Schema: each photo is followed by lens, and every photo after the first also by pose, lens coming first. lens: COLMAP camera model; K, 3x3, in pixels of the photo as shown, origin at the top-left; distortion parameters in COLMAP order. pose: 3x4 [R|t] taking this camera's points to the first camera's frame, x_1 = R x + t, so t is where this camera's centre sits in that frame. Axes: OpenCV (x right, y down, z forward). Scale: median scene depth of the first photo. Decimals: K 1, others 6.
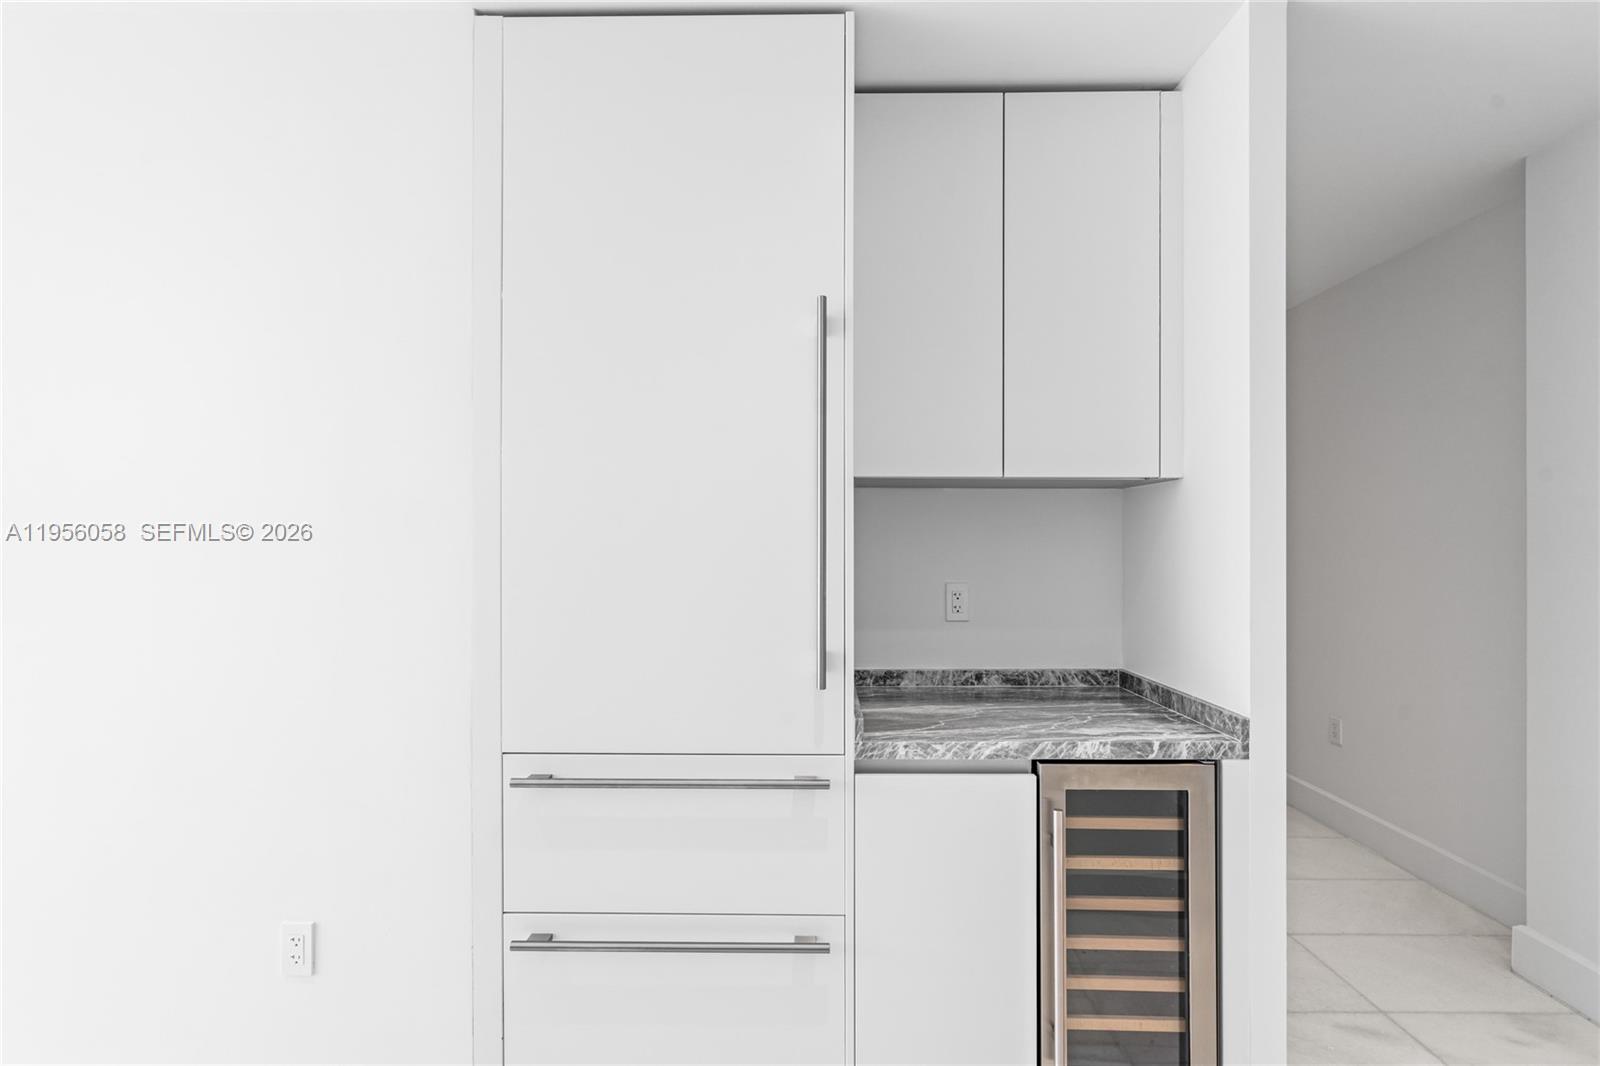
lens RADIAL K [[729.2, 0, 802.5], [0, 729.2, 532.8], [0, 0, 1]] dist [-0.012328, 0.005781]
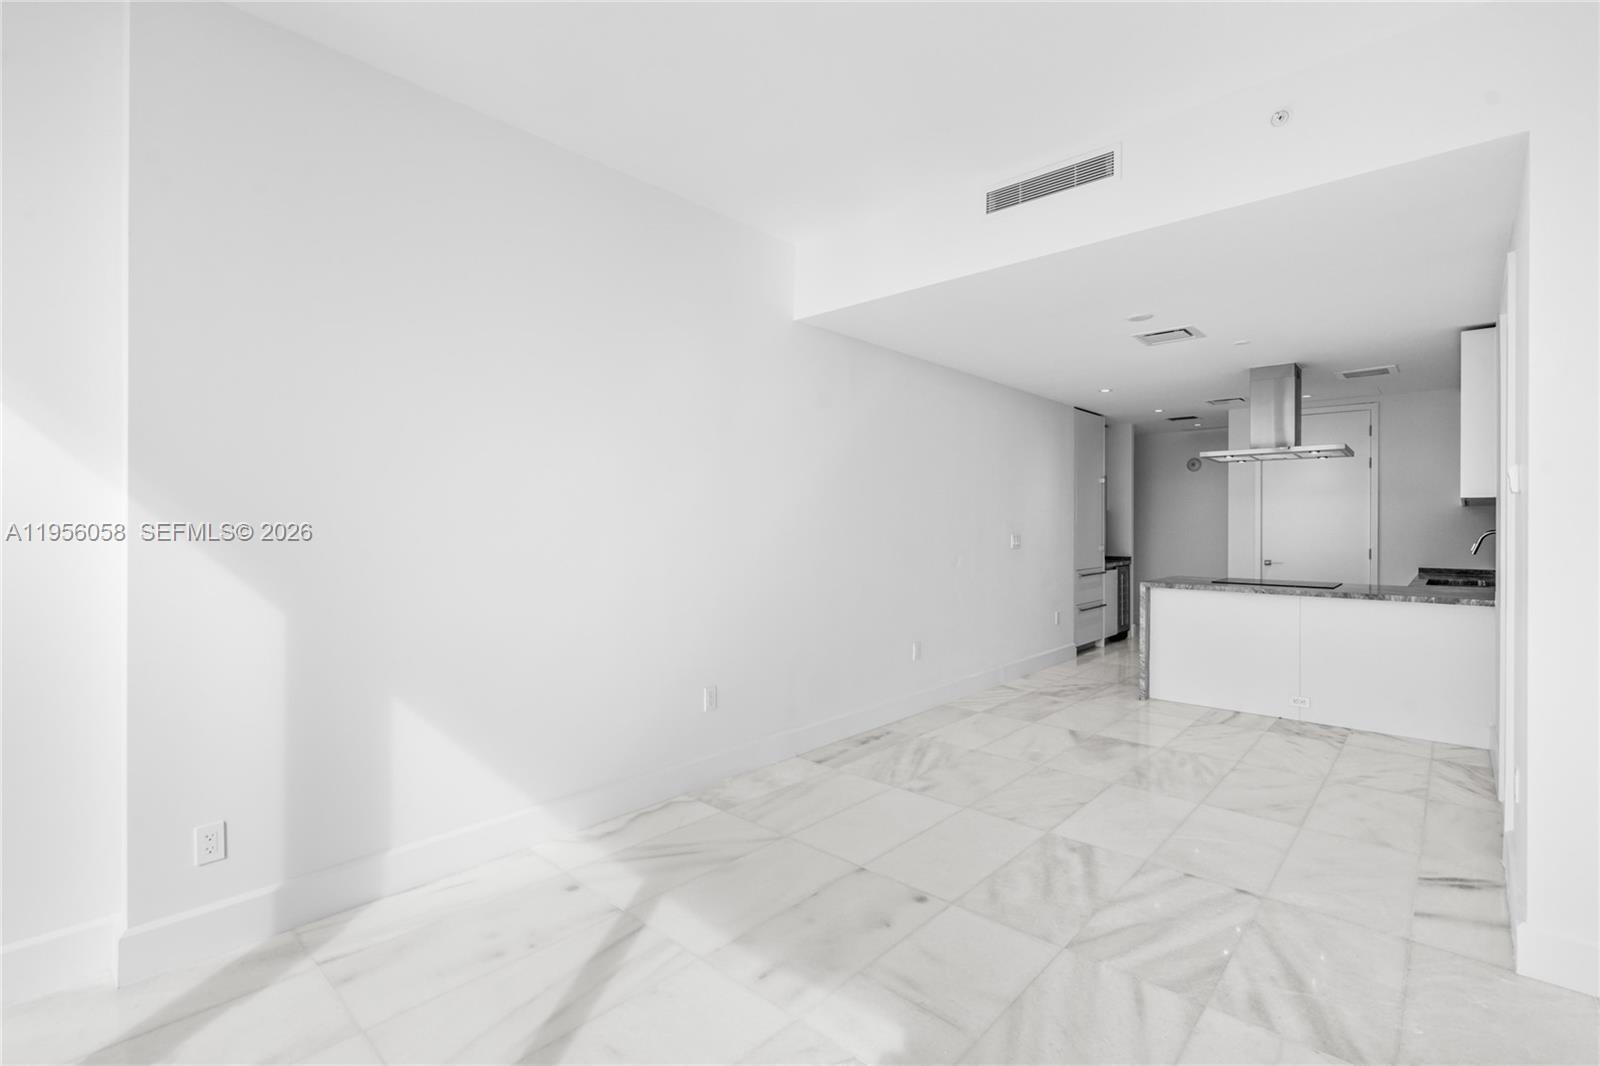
lens RADIAL K [[718.6, 0, 801.6], [0, 718.6, 527.8], [0, 0, 1]] dist [-0.012085, 0.005457]
pose [[0.668456, -0.004591, 0.743738, -4.982633], [-0.003840, 0.999946, 0.009624, -0.004526], [-0.743742, -0.009289, 0.668402, -0.742333]]
